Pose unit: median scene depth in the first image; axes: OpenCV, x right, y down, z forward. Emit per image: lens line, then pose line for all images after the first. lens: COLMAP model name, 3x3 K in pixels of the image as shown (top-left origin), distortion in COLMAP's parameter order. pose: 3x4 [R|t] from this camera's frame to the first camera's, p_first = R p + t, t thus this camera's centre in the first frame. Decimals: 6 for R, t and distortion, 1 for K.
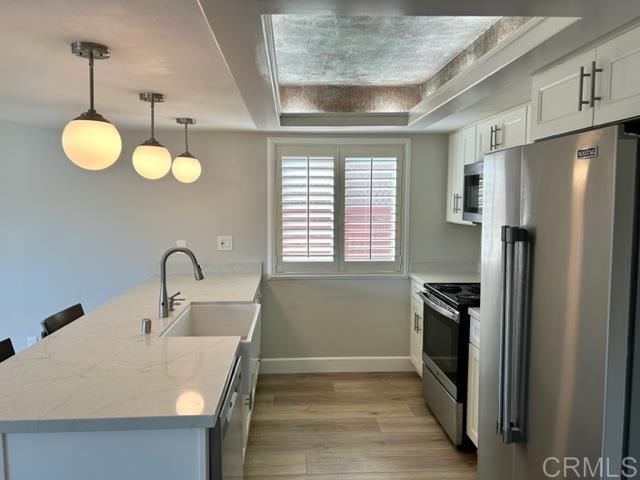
lens RADIAL K [[480.8, 0, 318.3], [0, 480.8, 237.4], [0, 0, 1]] dist [0.054293, -0.056765]
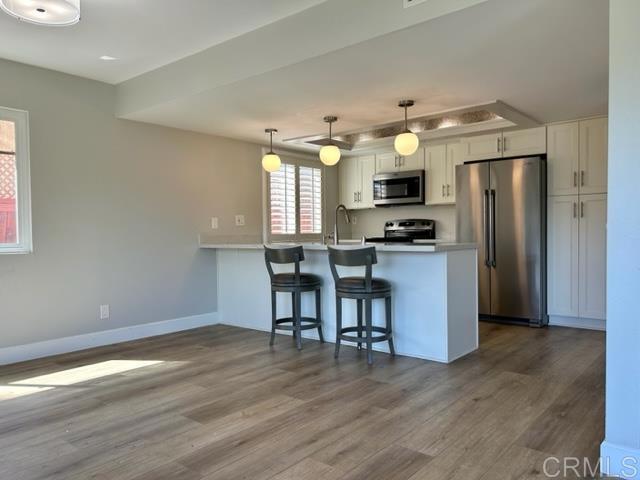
lens RADIAL K [[480.8, 0, 320.5], [0, 480.8, 242.8], [0, 0, 1]] dist [0.054293, -0.056765]
pose [[0.683201, -0.028444, 0.729676, -1.272520], [0.075027, 0.996687, -0.031396, 0.166164], [-0.726366, 0.076195, 0.683071, -0.116101]]
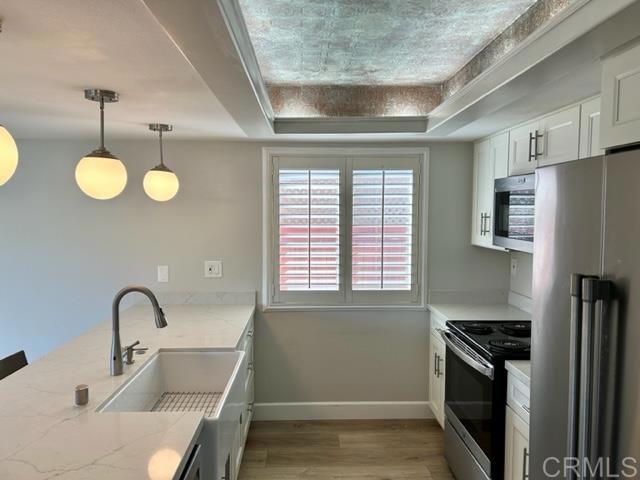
lens RADIAL K [[480.8, 0, 320.5], [0, 480.8, 241.4], [0, 0, 1]] dist [0.054293, -0.056765]
pose [[0.999687, 0.001404, -0.024986, 0.024443], [-0.001747, 0.999905, -0.013680, -0.032115], [0.024965, 0.013719, 0.999594, 0.170443]]
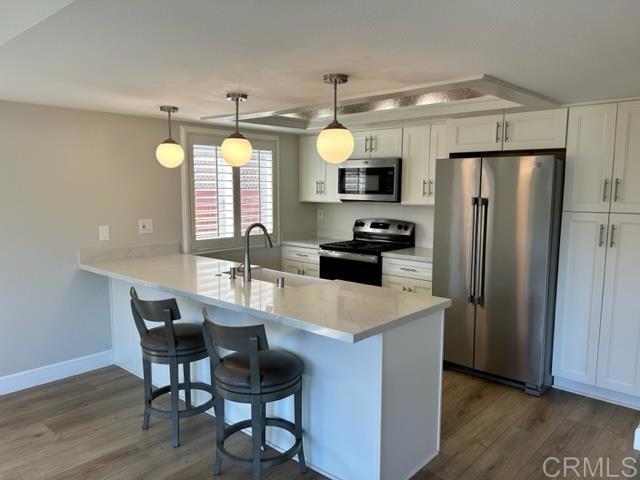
lens RADIAL K [[480.8, 0, 321.4], [0, 480.8, 240.5], [0, 0, 1]] dist [0.054293, -0.056765]
pose [[0.711224, -0.080145, 0.698382, -0.795467], [0.054676, 0.996777, 0.058706, 0.002309], [-0.700836, -0.003569, 0.713314, 0.007740]]
